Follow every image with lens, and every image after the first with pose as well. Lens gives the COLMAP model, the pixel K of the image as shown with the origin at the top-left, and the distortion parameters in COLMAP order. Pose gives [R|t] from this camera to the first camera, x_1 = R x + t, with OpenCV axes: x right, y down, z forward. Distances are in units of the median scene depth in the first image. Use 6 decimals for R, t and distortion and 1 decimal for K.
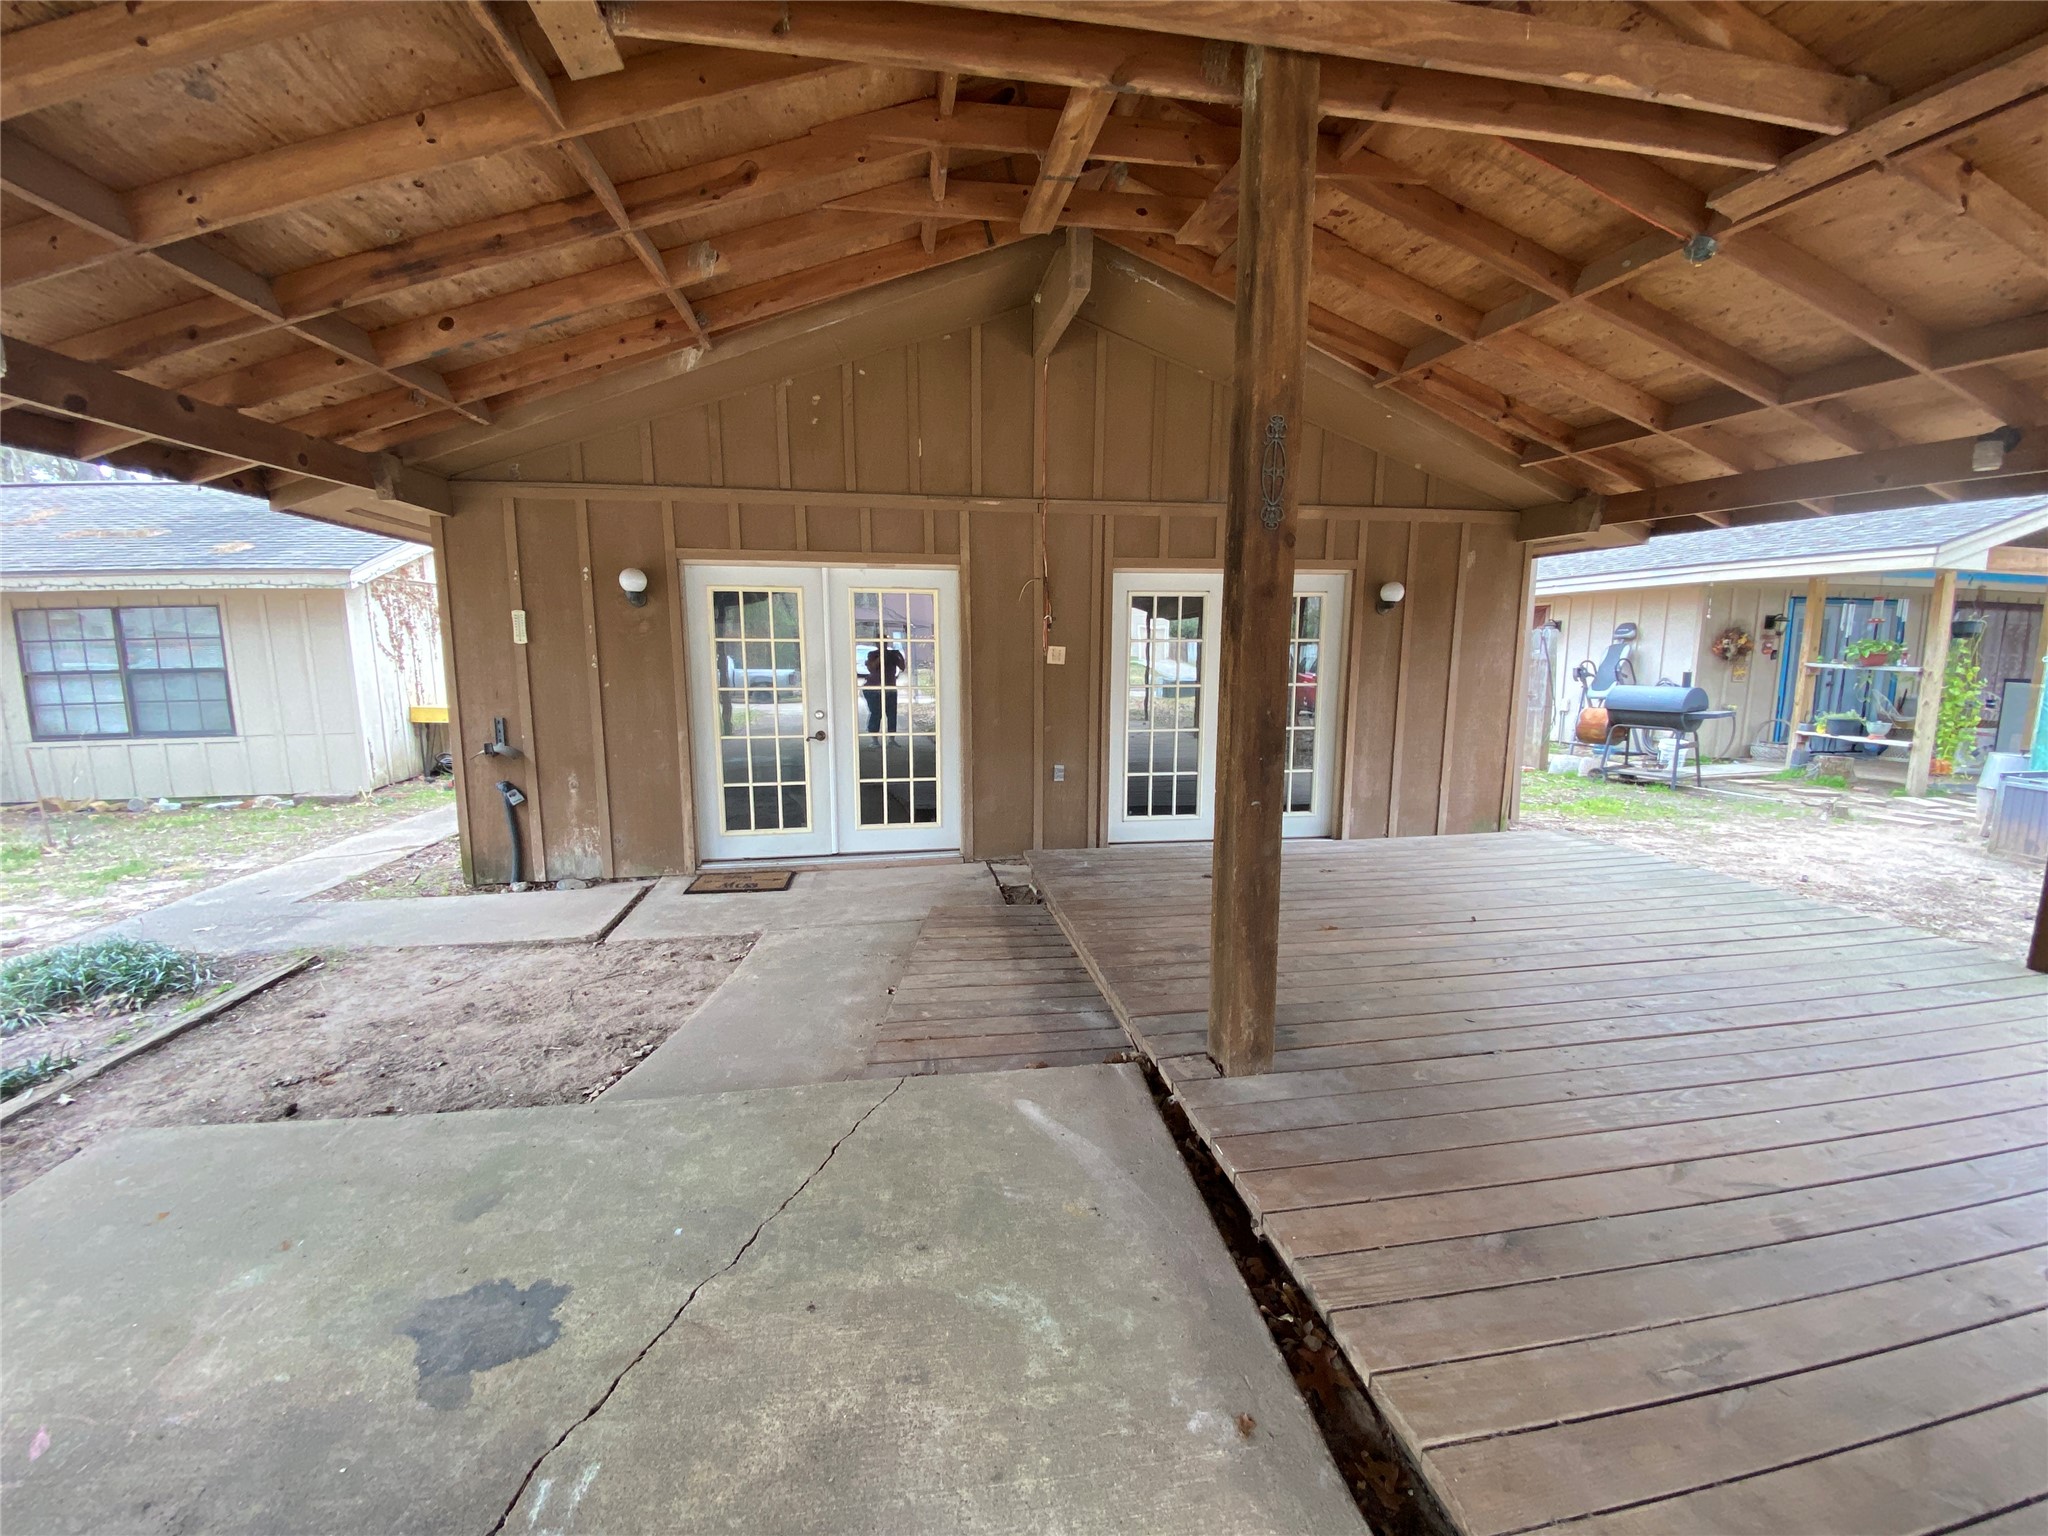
lens RADIAL K [[826.6, 0, 1023.5], [0, 826.6, 773.5], [0, 0, 1]] dist [0.020962, -0.020585]
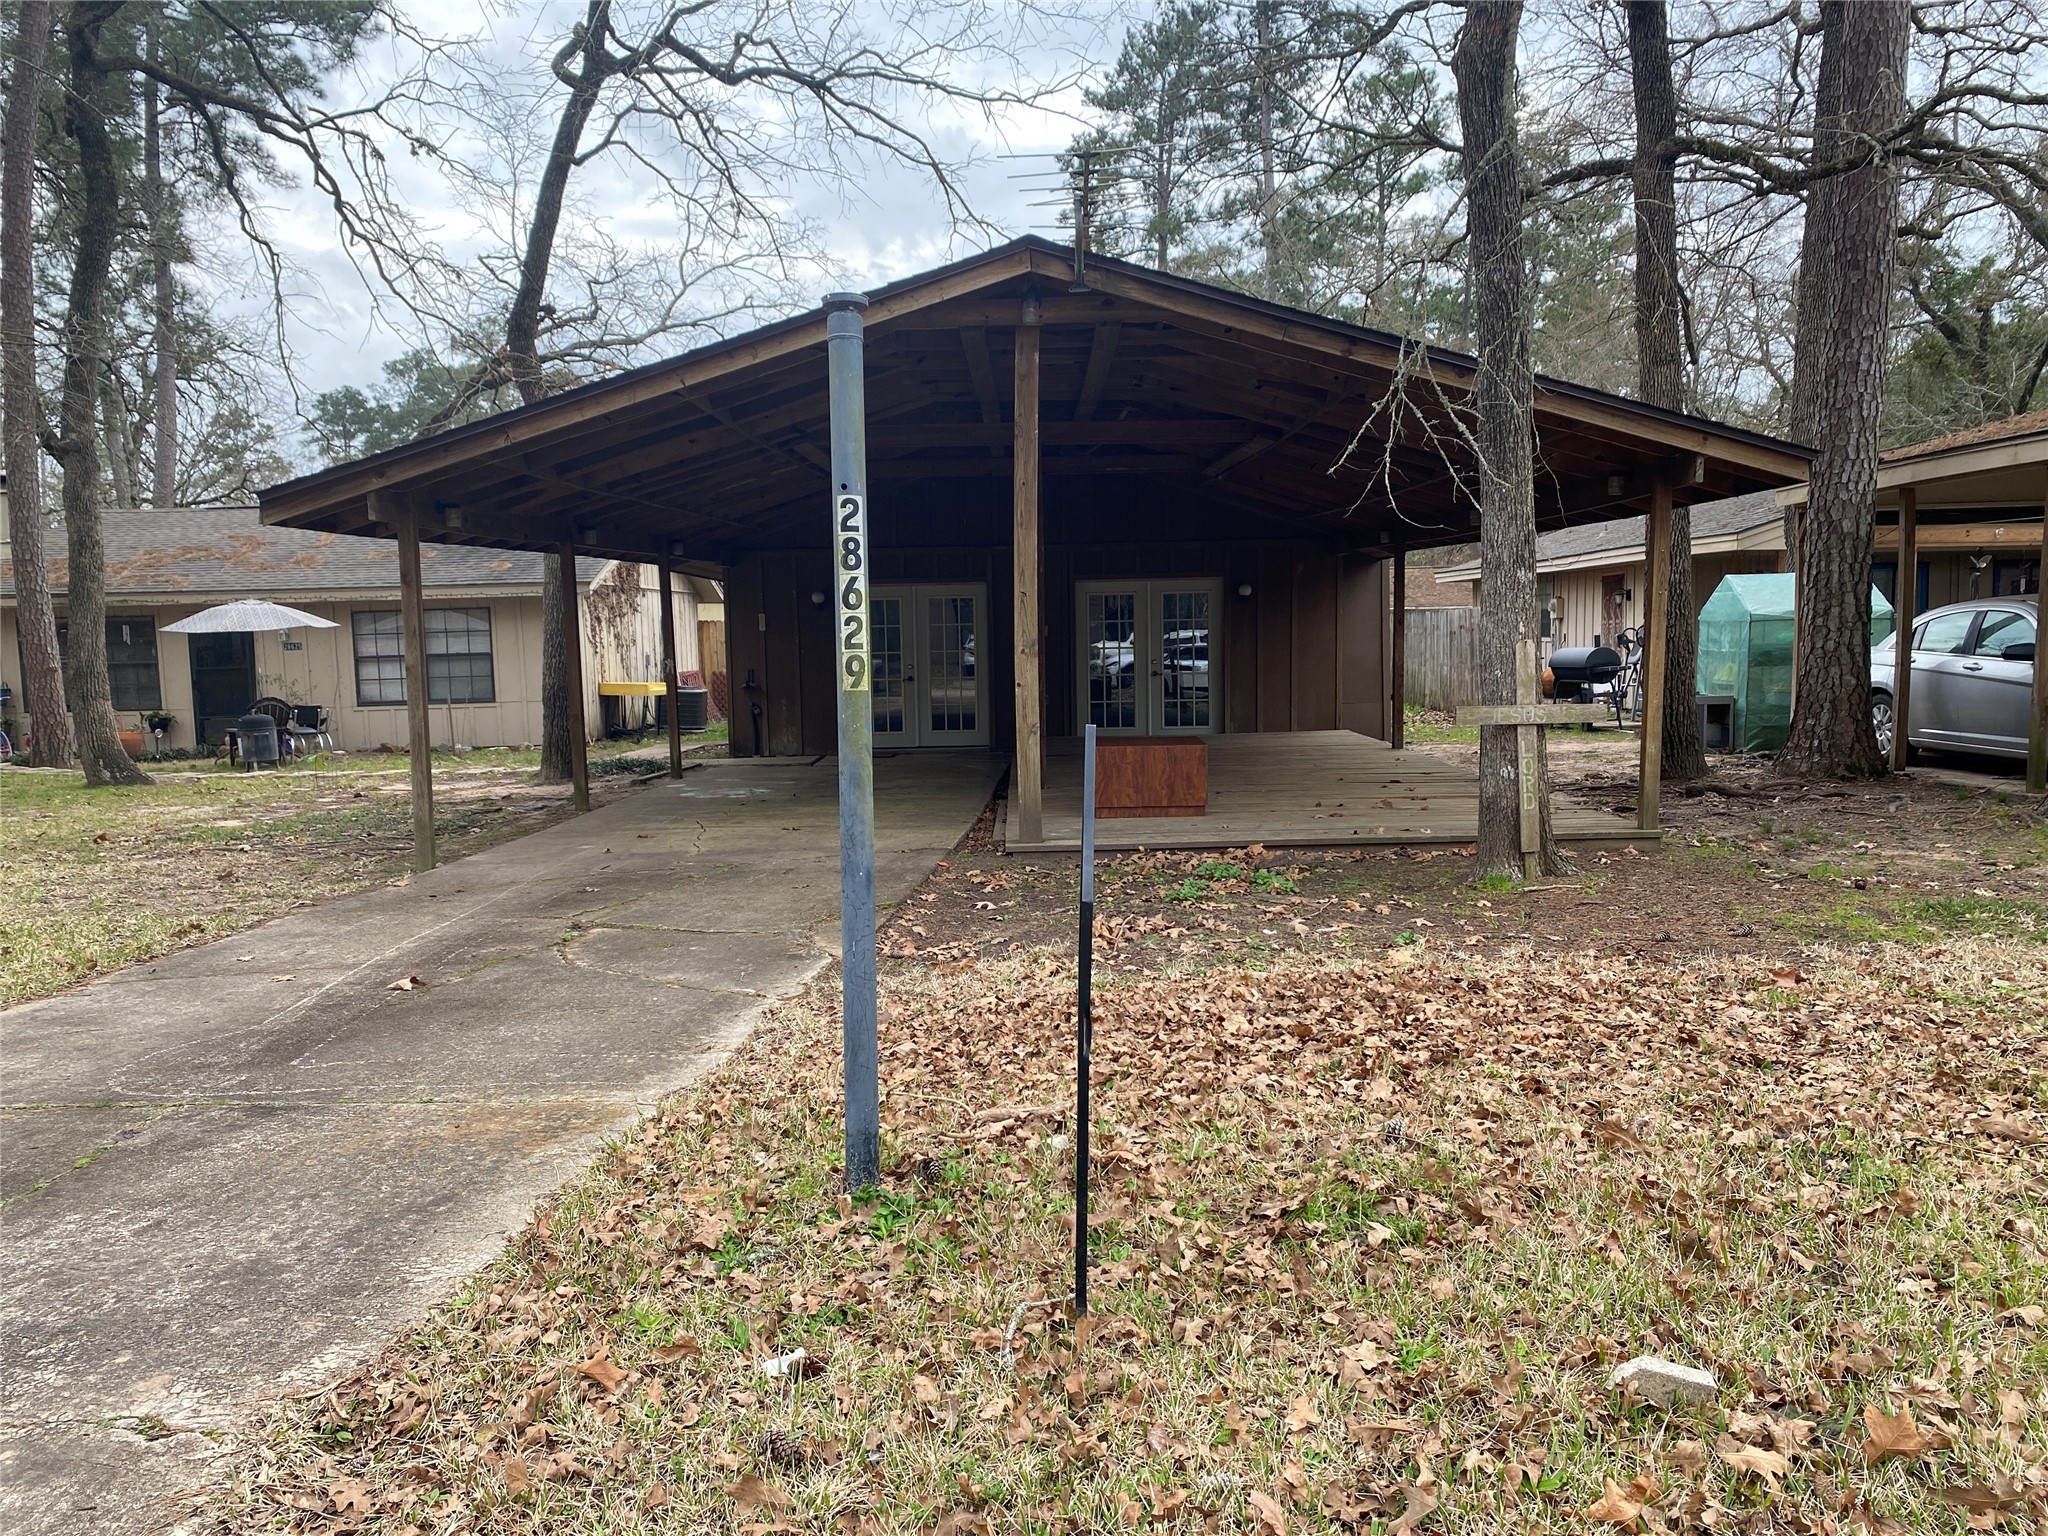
lens RADIAL K [[1555.6, 0, 1027.8], [0, 1555.6, 793.7], [0, 0, 1]] dist [0.160982, -0.434132]
pose [[0.986104, -0.002840, -0.166102, 0.568142], [-0.005091, 0.998868, -0.047301, 0.364176], [0.166048, 0.047489, 0.984973, -2.292506]]
